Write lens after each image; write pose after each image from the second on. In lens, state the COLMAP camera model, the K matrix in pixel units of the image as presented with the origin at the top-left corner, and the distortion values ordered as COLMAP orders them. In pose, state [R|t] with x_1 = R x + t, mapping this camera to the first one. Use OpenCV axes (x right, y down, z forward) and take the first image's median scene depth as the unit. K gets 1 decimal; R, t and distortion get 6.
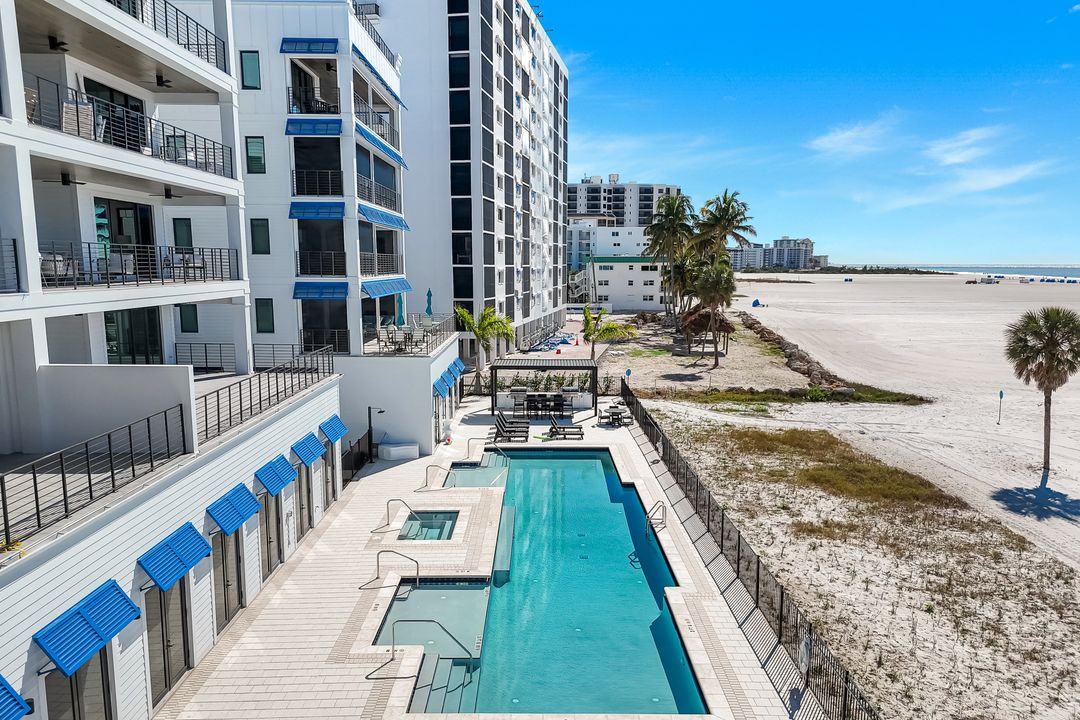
lens RADIAL K [[791.6, 0, 541.5], [0, 791.6, 386.9], [0, 0, 1]] dist [0.068370, -0.050117]
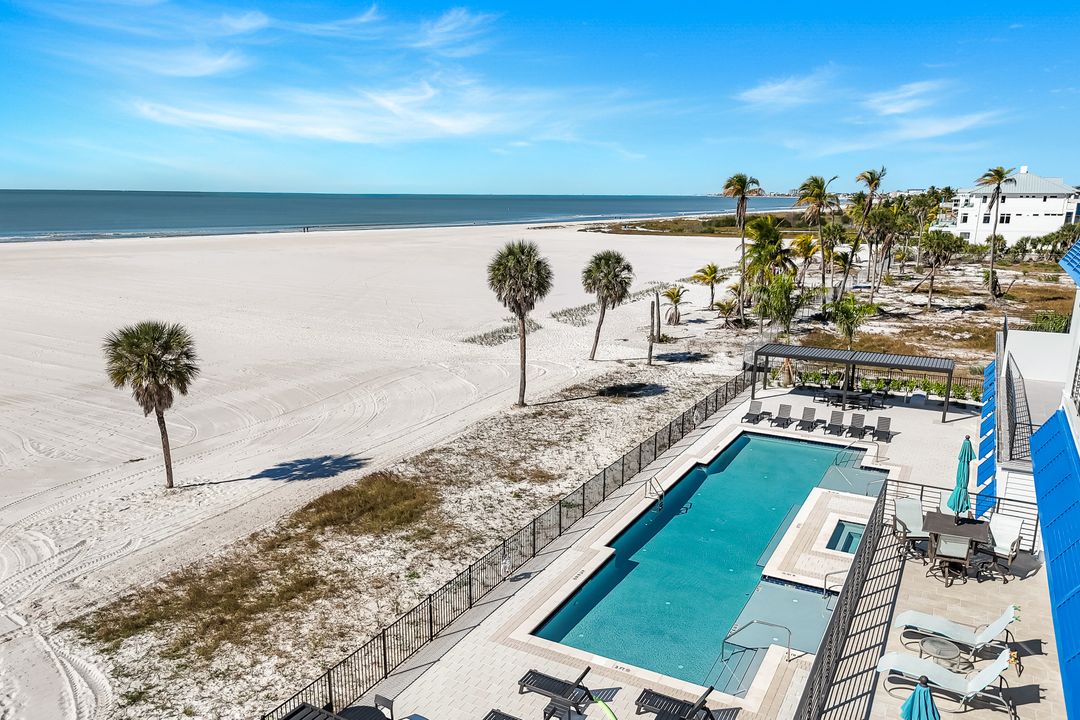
lens RADIAL K [[791.6, 0, 541.5], [0, 791.6, 386.9], [0, 0, 1]] dist [0.068370, -0.050117]
pose [[-0.875189, -0.116335, 0.469584, -0.229485], [0.072522, 0.928139, 0.365101, -0.396226], [-0.478314, 0.353587, -0.803861, 1.846396]]
